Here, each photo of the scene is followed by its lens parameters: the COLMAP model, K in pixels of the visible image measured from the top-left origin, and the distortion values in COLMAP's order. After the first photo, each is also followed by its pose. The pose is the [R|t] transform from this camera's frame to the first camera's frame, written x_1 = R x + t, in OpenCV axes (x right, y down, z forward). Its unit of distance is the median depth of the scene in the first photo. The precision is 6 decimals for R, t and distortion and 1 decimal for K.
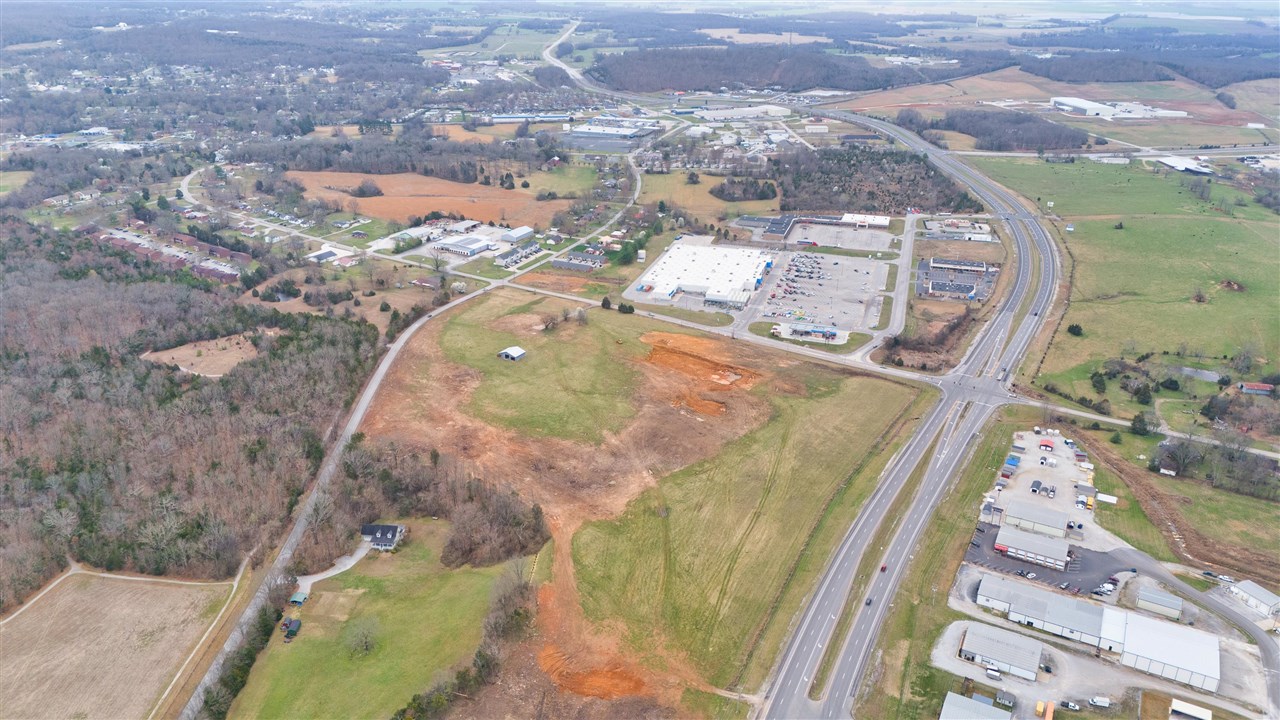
lens RADIAL K [[936.1, 0, 639.2], [0, 936.1, 361.4], [0, 0, 1]] dist [0.089004, -0.097833]
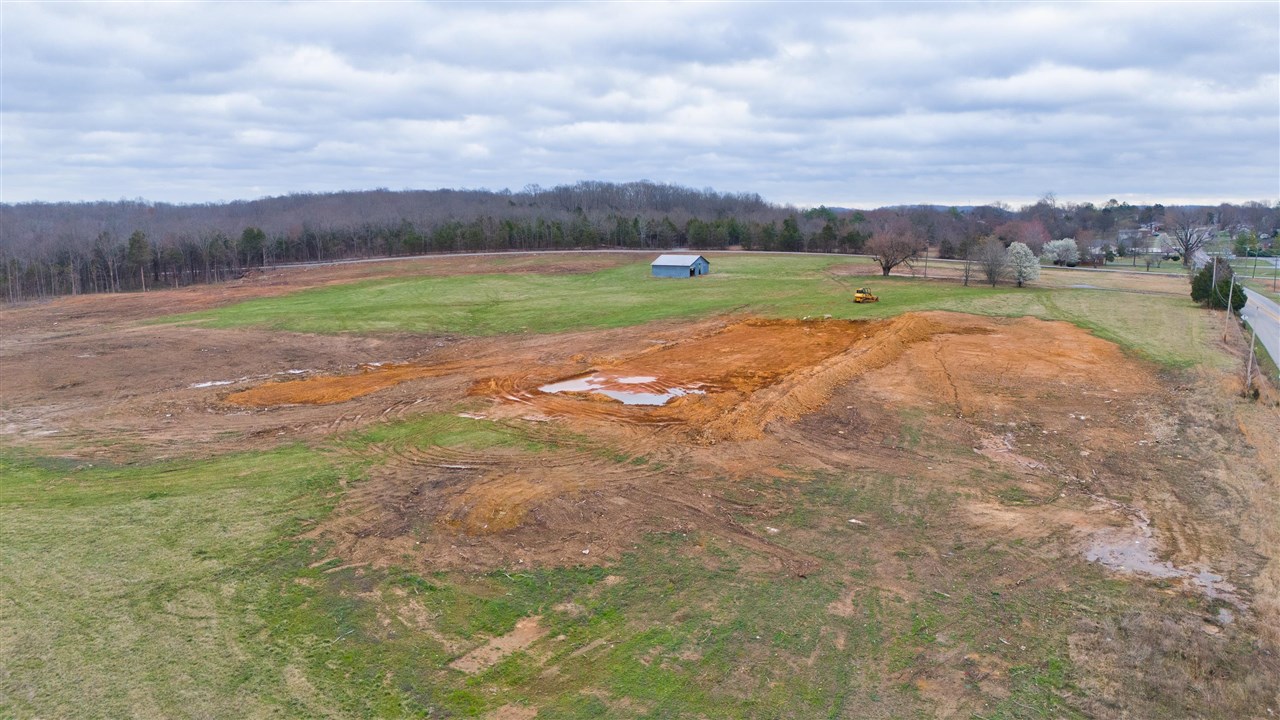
lens RADIAL K [[936.1, 0, 639.2], [0, 936.1, 361.4], [0, 0, 1]] dist [0.089004, -0.097833]
pose [[0.036498, 0.137281, -0.989859, 0.295739], [-0.381522, 0.917406, 0.113165, -0.010396], [0.923639, 0.373523, 0.085859, 1.051141]]
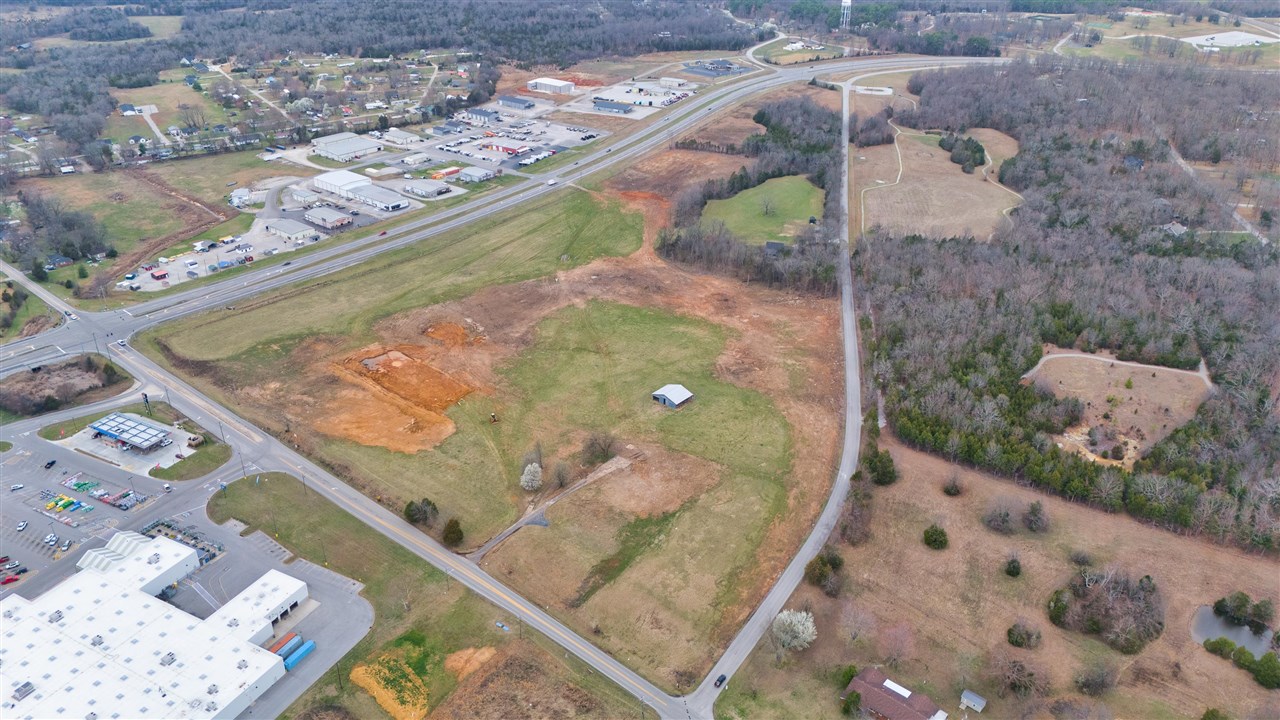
lens RADIAL K [[936.1, 0, 639.2], [0, 936.1, 361.4], [0, 0, 1]] dist [0.089004, -0.097833]
pose [[-0.981028, -0.110474, 0.159309, -0.234314], [0.052915, 0.637957, 0.768251, -0.574599], [-0.186504, 0.762106, -0.620008, 1.516926]]
